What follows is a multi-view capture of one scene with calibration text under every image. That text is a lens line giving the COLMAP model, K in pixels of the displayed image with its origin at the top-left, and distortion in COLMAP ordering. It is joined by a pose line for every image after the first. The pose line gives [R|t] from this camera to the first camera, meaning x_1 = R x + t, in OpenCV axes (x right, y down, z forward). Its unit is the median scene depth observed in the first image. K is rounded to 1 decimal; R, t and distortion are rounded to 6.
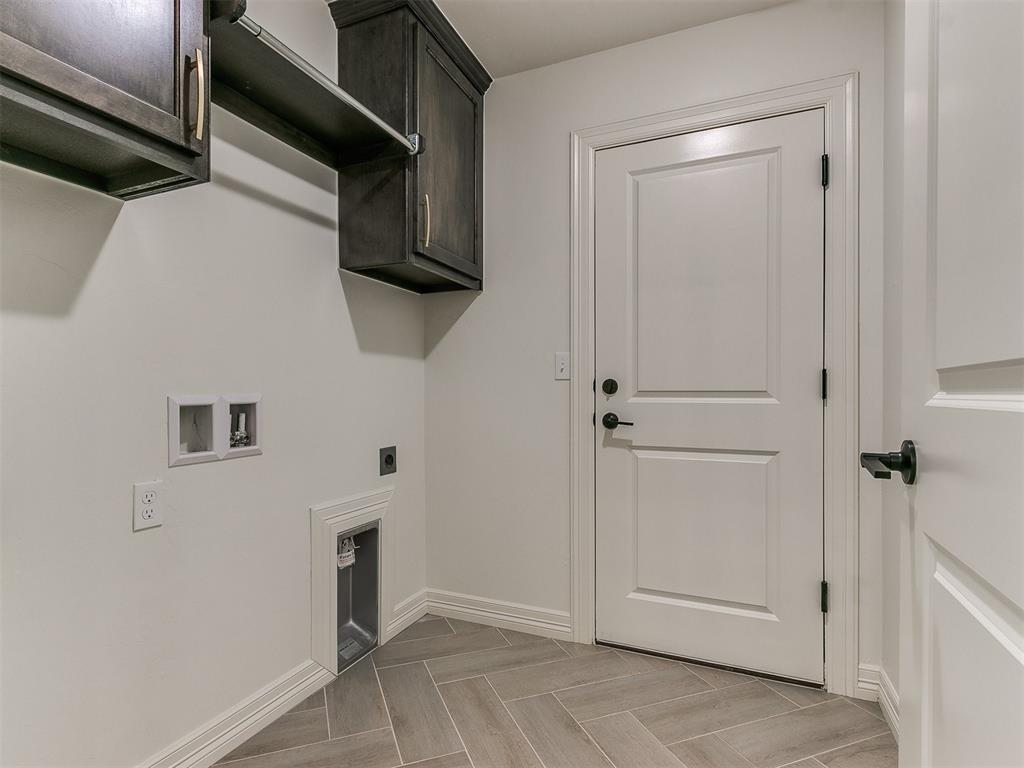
lens RADIAL K [[537.4, 0, 492.6], [0, 537.4, 393.7], [0, 0, 1]] dist [0.000999, -0.001359]
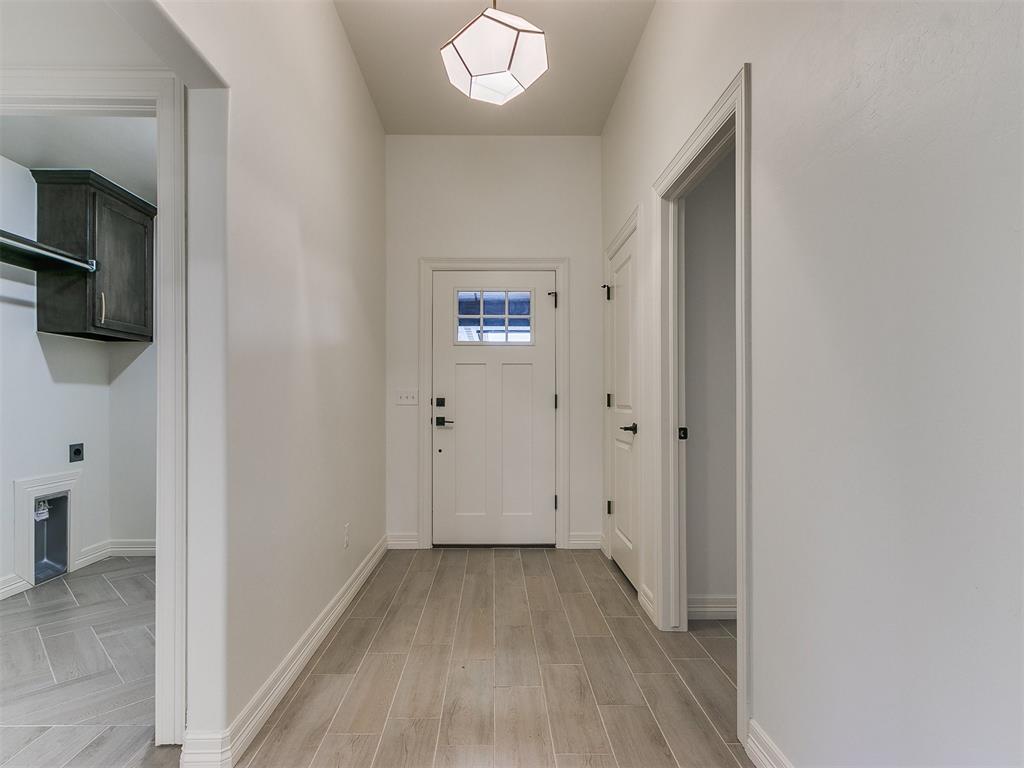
lens RADIAL K [[537.4, 0, 492.6], [0, 537.4, 393.7], [0, 0, 1]] dist [0.000999, -0.001359]
pose [[0.909374, 0.003317, 0.415966, 0.273504], [0.000286, 0.999963, -0.008598, -0.033444], [-0.415979, 0.007938, 0.909340, -0.985836]]
